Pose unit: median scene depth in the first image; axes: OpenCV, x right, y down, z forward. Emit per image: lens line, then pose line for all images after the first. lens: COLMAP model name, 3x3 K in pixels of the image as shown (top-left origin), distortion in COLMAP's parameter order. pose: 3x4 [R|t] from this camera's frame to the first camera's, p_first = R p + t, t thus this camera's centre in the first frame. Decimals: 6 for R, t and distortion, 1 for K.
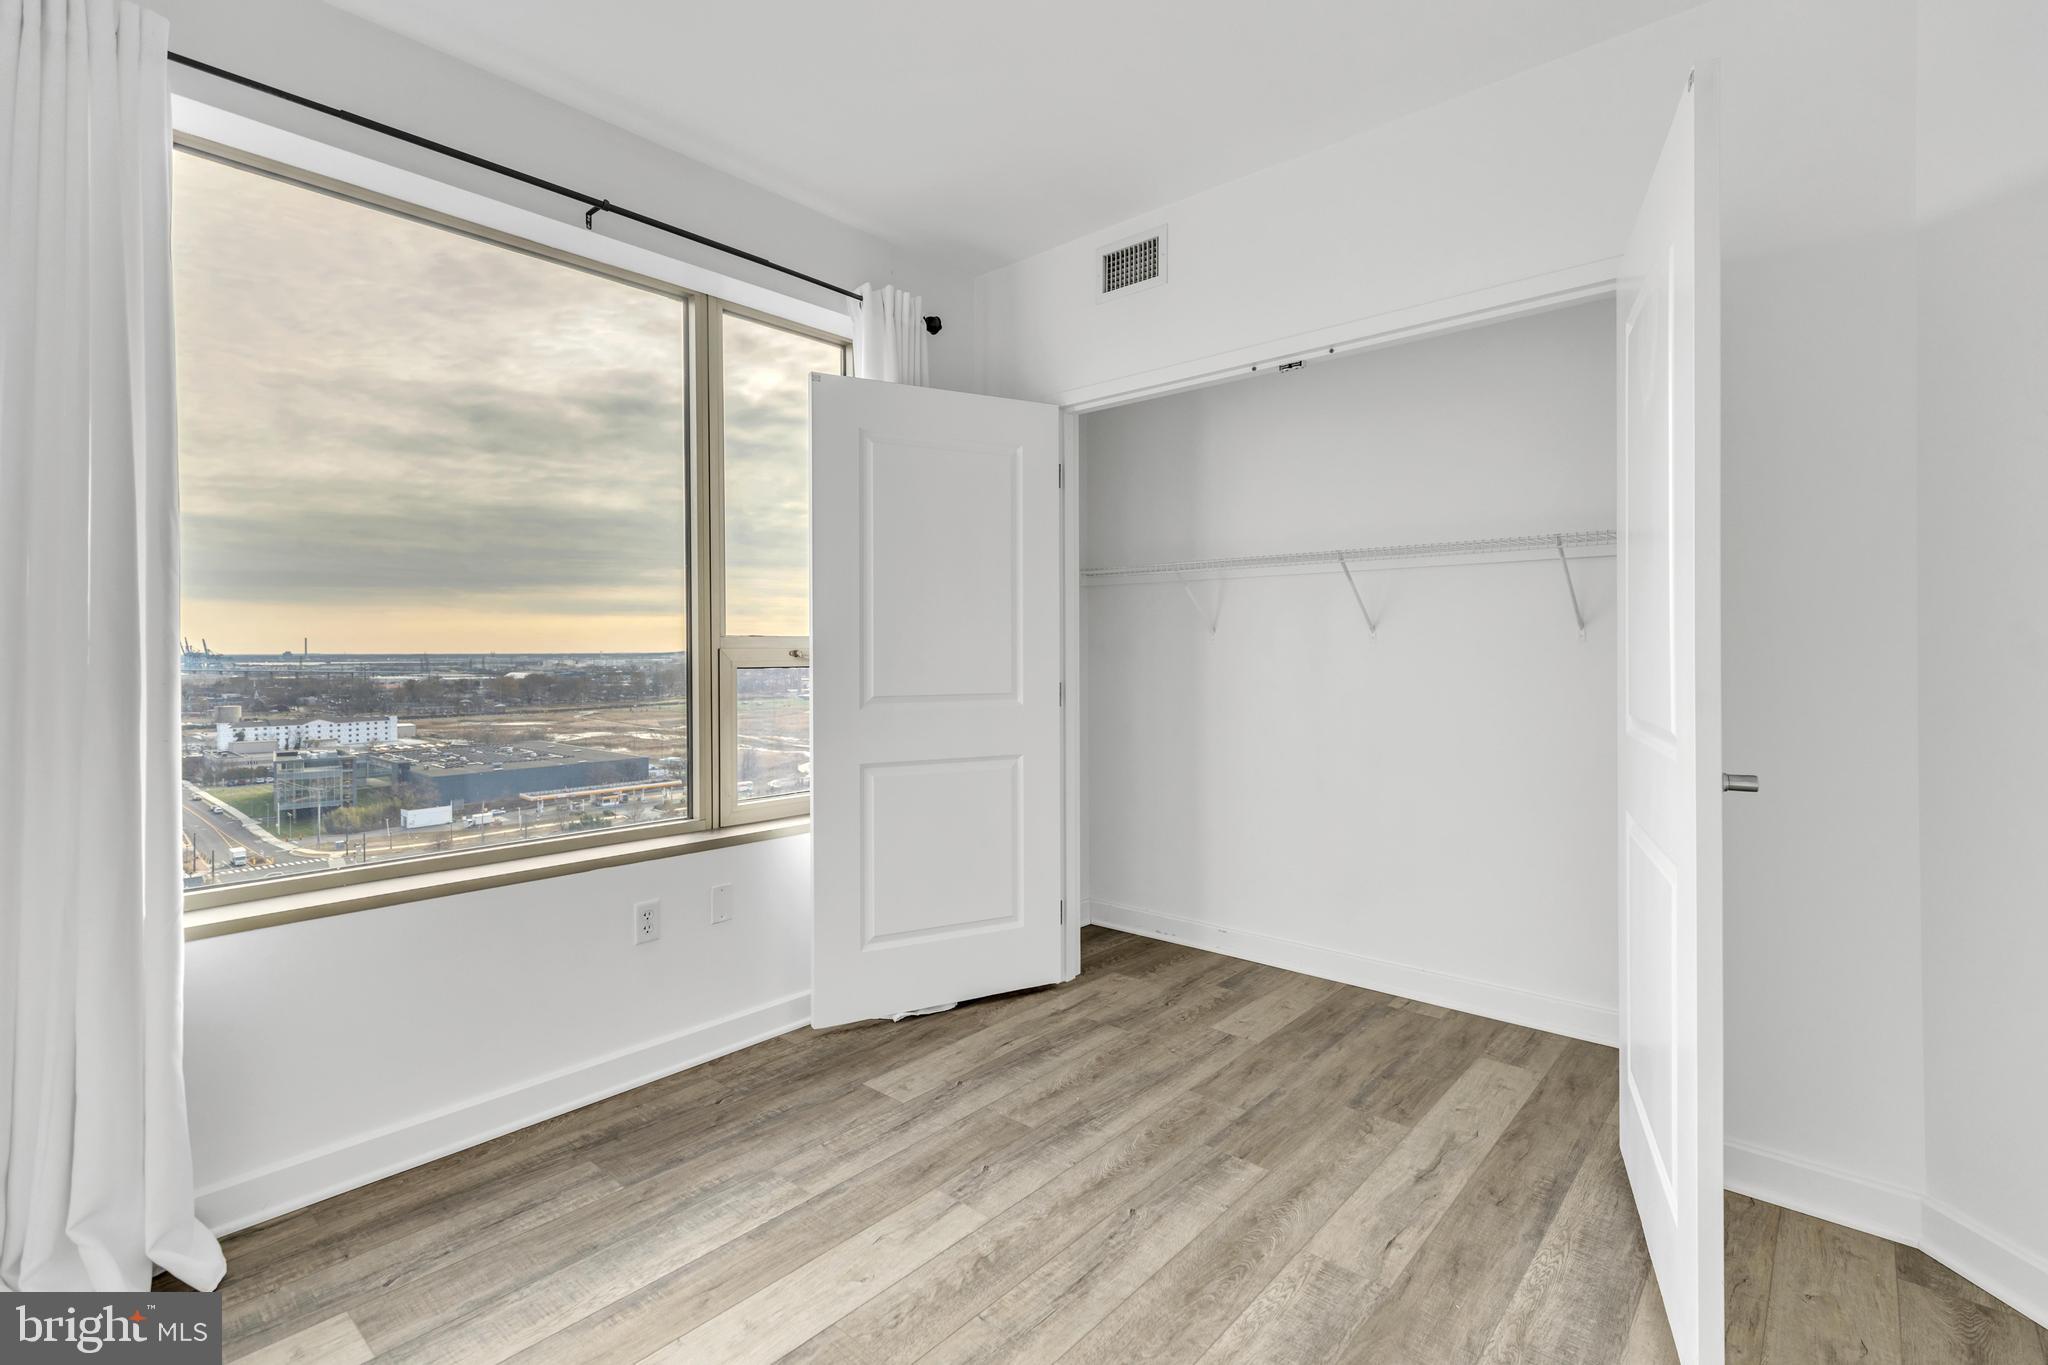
lens RADIAL K [[930.8, 0, 1024.1], [0, 930.8, 655.4], [0, 0, 1]] dist [0.002371, -0.001285]
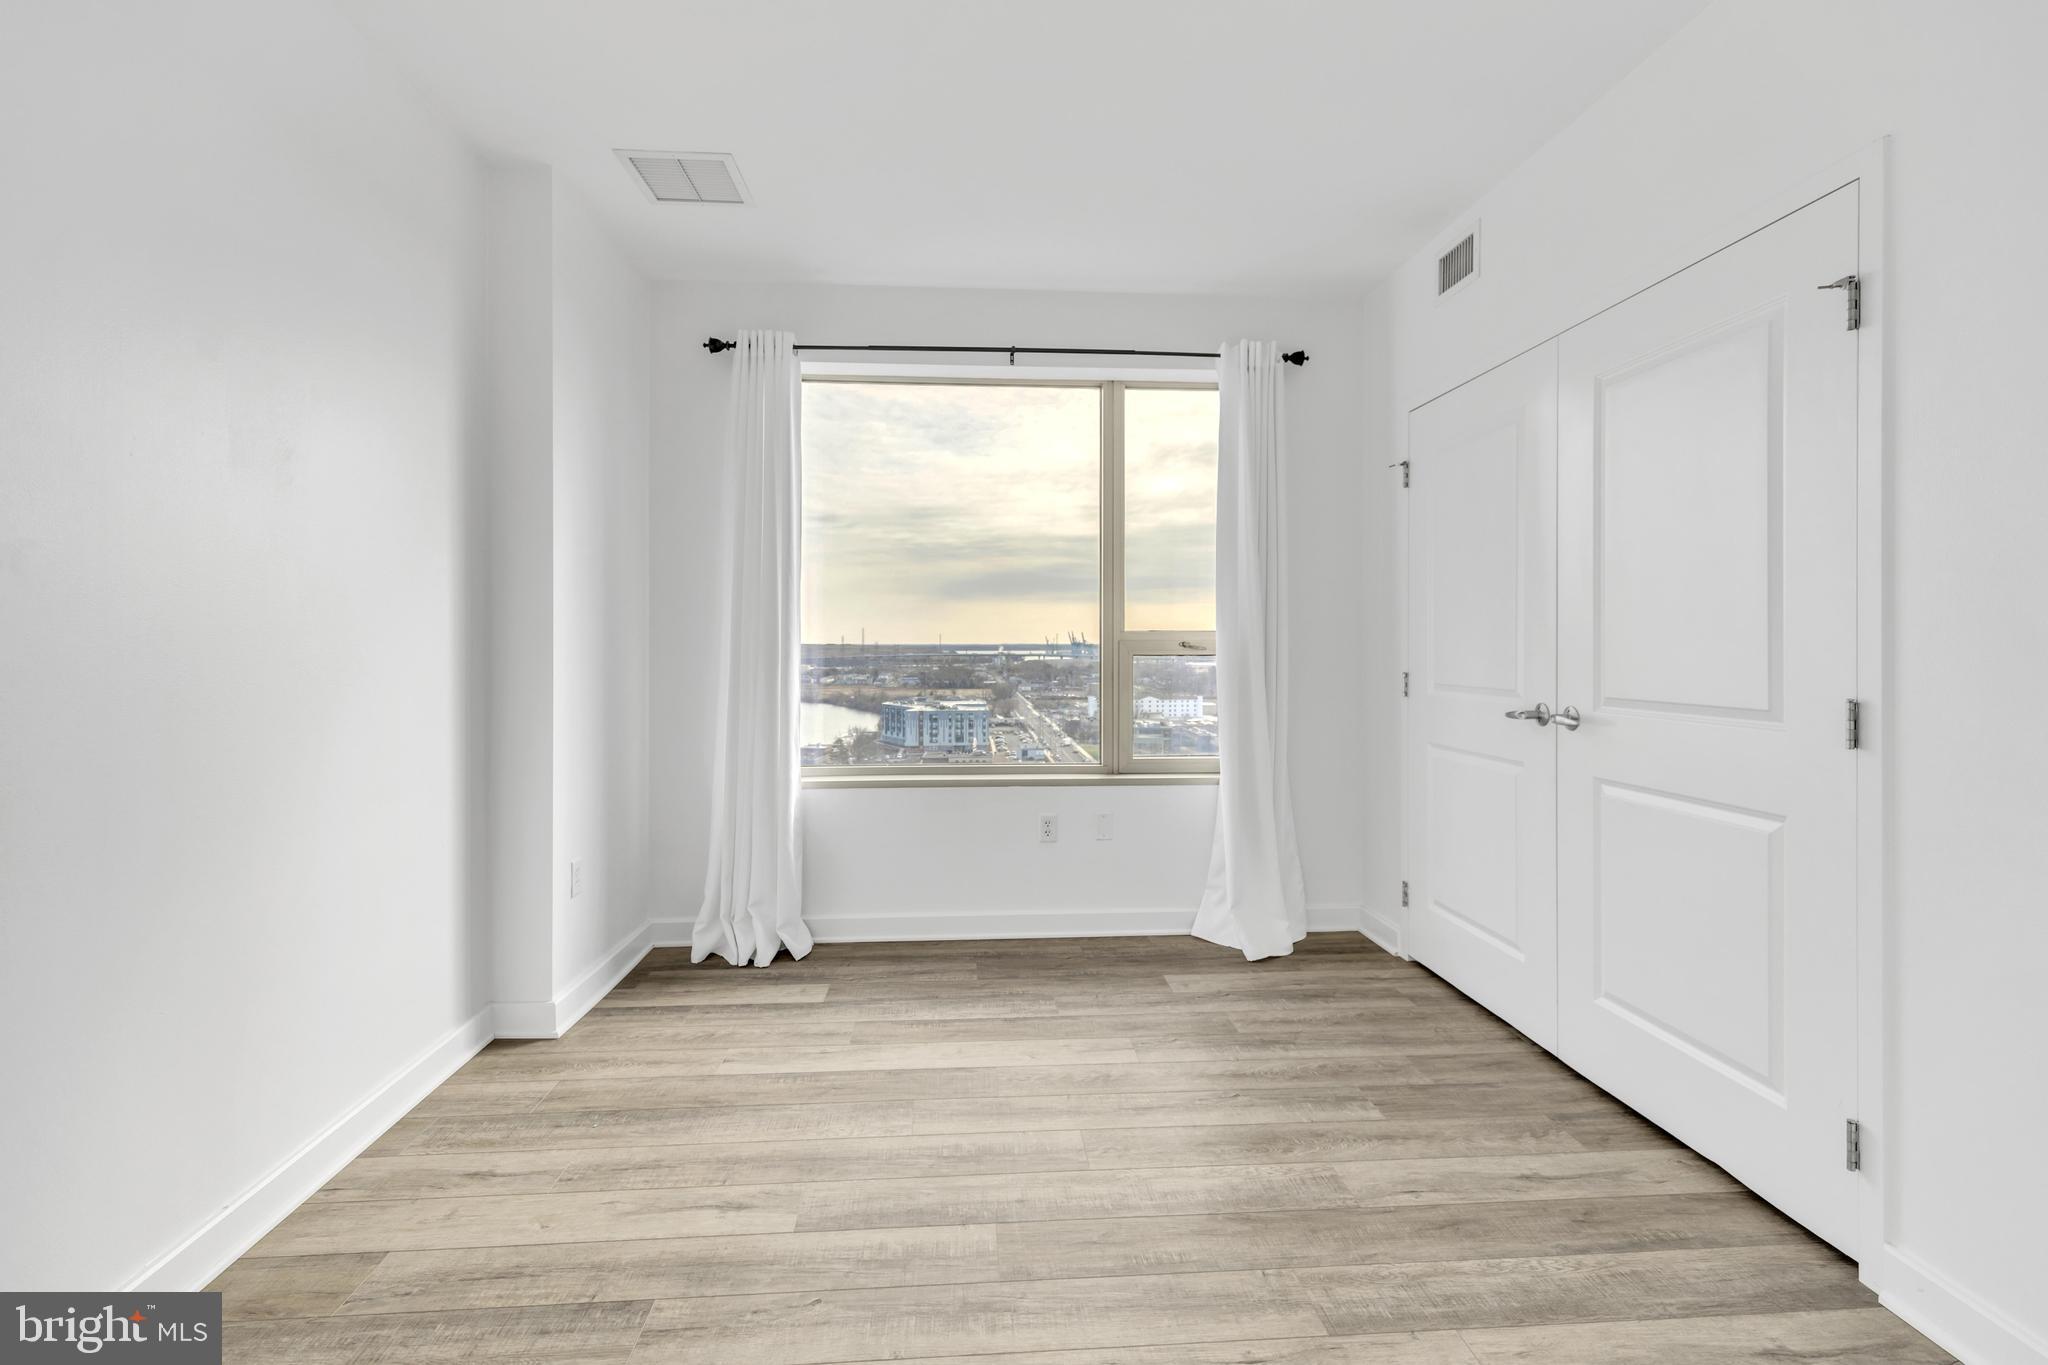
lens RADIAL K [[996.3, 0, 1087.7], [0, 996.3, 645.0], [0, 0, 1]] dist [-0.000292, -0.000978]
pose [[0.716898, 0.003948, -0.697167, 0.758535], [-0.004542, 0.999989, 0.000993, -0.003264], [0.697164, 0.002455, 0.716908, -0.077983]]
